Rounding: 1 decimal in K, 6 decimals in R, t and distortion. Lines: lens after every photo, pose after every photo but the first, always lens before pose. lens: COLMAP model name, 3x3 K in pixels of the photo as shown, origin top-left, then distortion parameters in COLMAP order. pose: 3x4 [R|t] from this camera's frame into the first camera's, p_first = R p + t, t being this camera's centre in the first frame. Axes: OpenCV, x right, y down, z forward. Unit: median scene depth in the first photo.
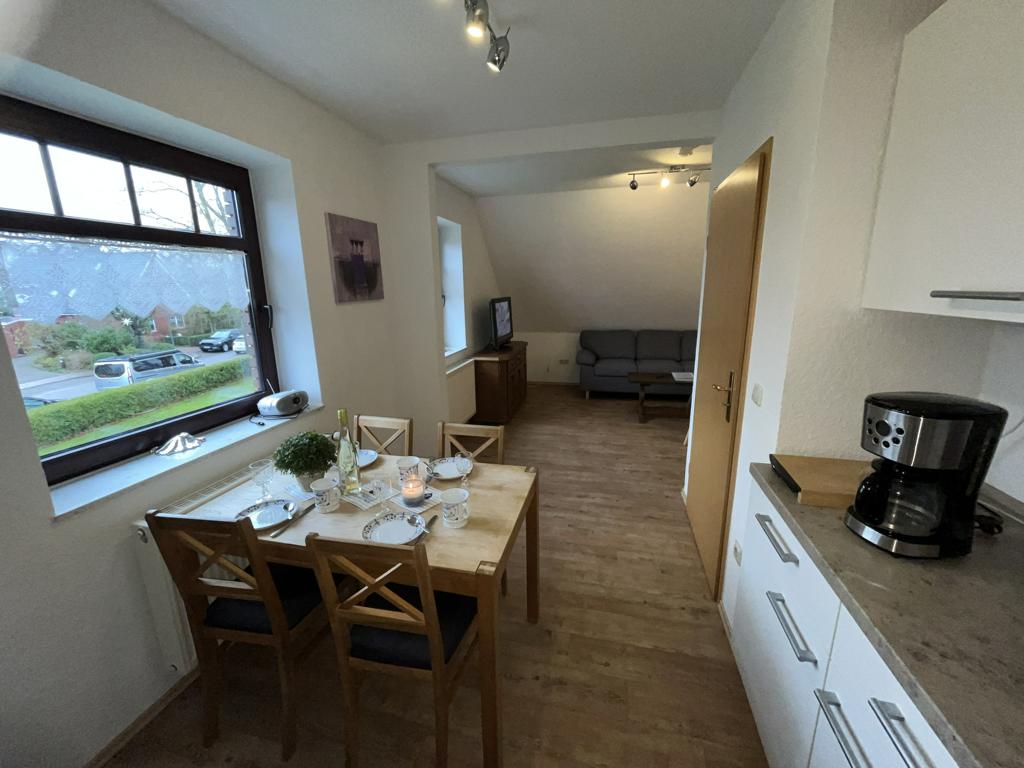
lens RADIAL K [[412.3, 0, 513.6], [0, 412.3, 384.9], [0, 0, 1]] dist [-0.005905, -0.000132]
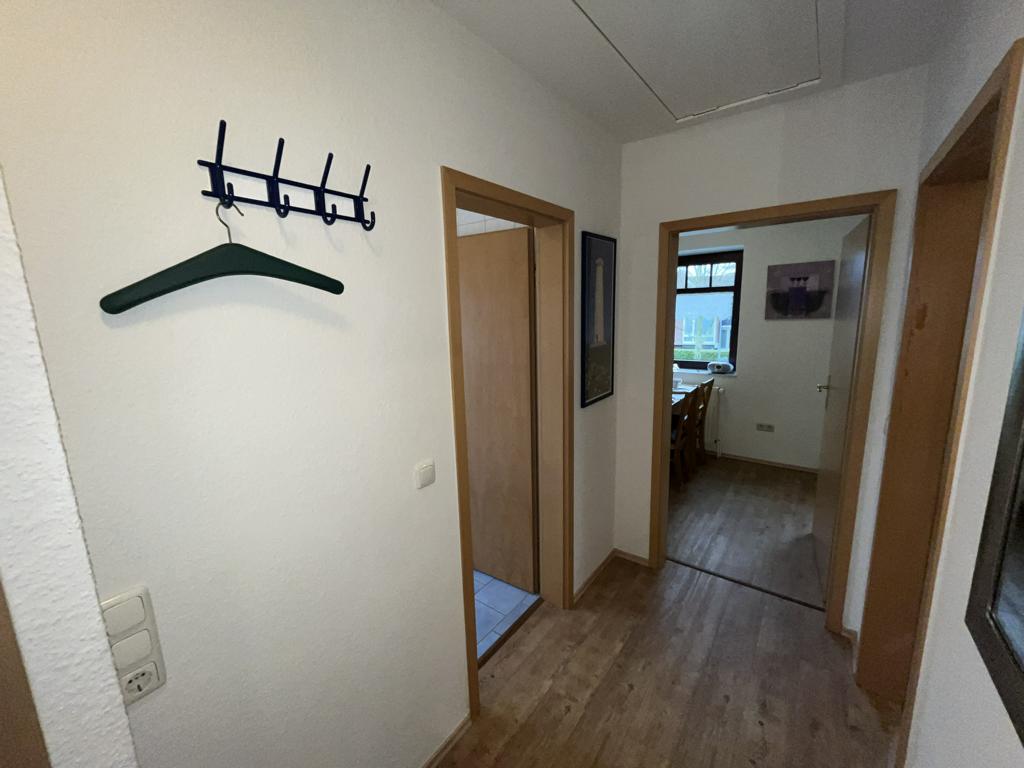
lens RADIAL K [[412.3, 0, 514.7], [0, 412.3, 381.0], [0, 0, 1]] dist [-0.005905, -0.000132]
pose [[-0.403823, 0.184204, -0.896100, 1.330397], [-0.171644, 0.946868, 0.271990, -0.215380], [0.898591, 0.263646, -0.350750, 0.665101]]
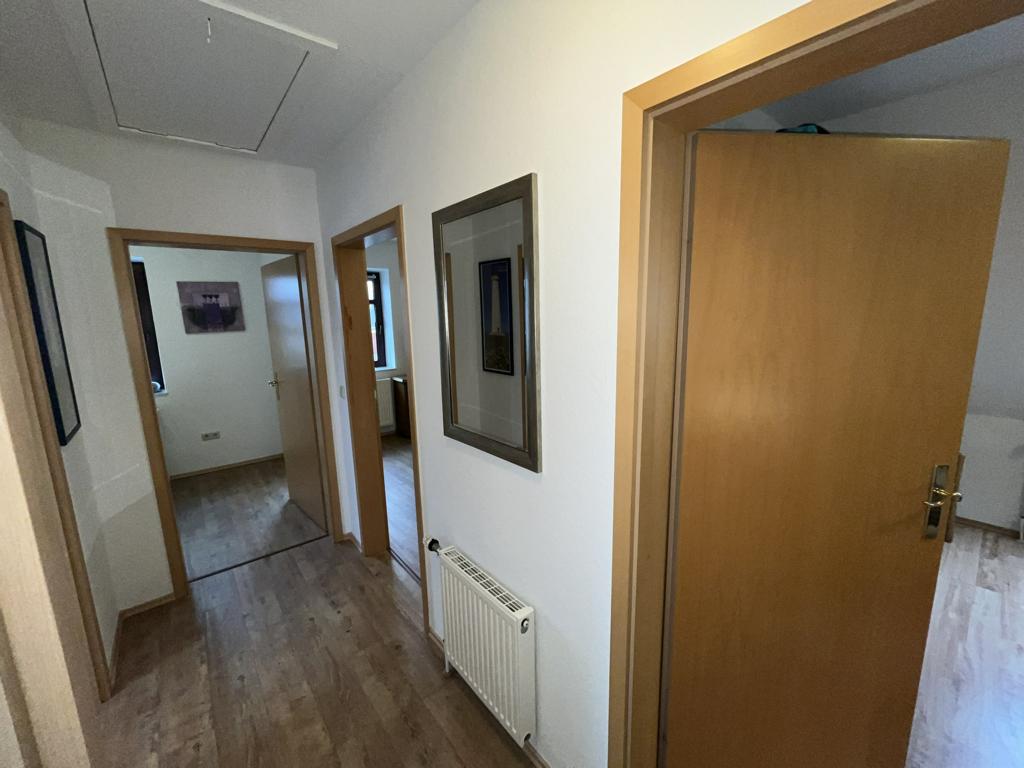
lens RADIAL K [[412.3, 0, 513.5], [0, 412.3, 382.5], [0, 0, 1]] dist [-0.005905, -0.000132]
pose [[0.797796, 0.101793, -0.594272, 1.481460], [-0.124927, 0.992163, 0.002236, -0.154183], [0.589843, 0.072457, 0.804261, 0.407436]]
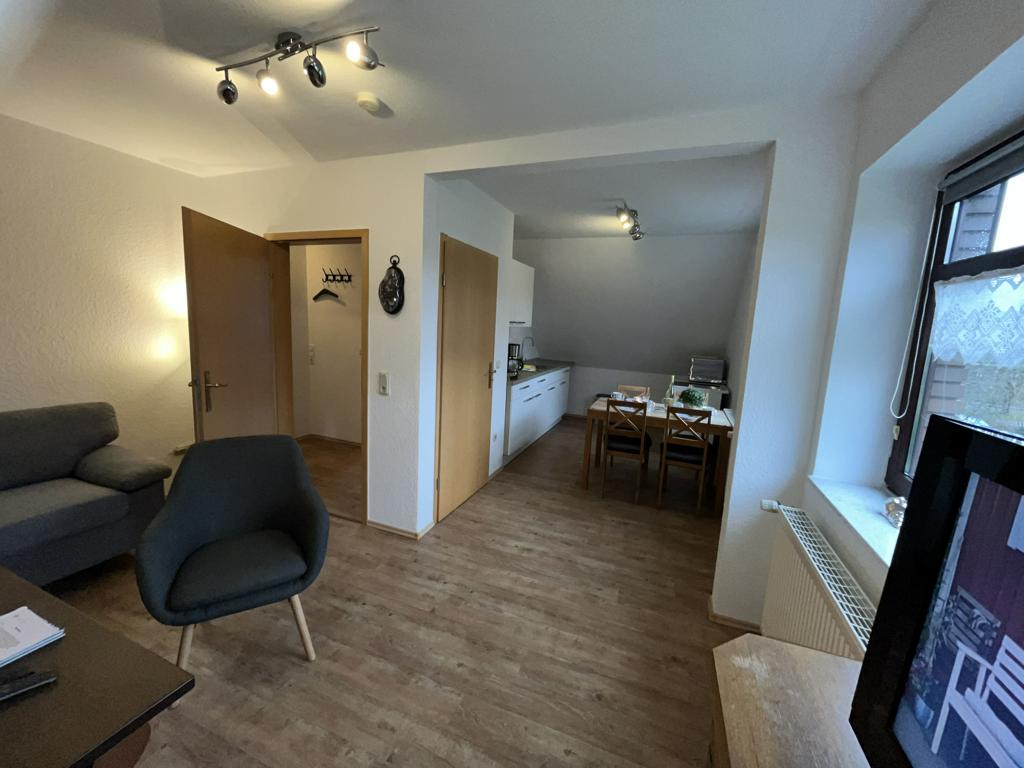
lens RADIAL K [[412.3, 0, 508.2], [0, 412.3, 385.9], [0, 0, 1]] dist [-0.005905, -0.000132]
pose [[-0.989056, -0.051111, 0.138403, 0.115012], [0.004021, 0.928390, 0.371586, -0.449973], [-0.147484, 0.368076, -0.918024, 1.927937]]
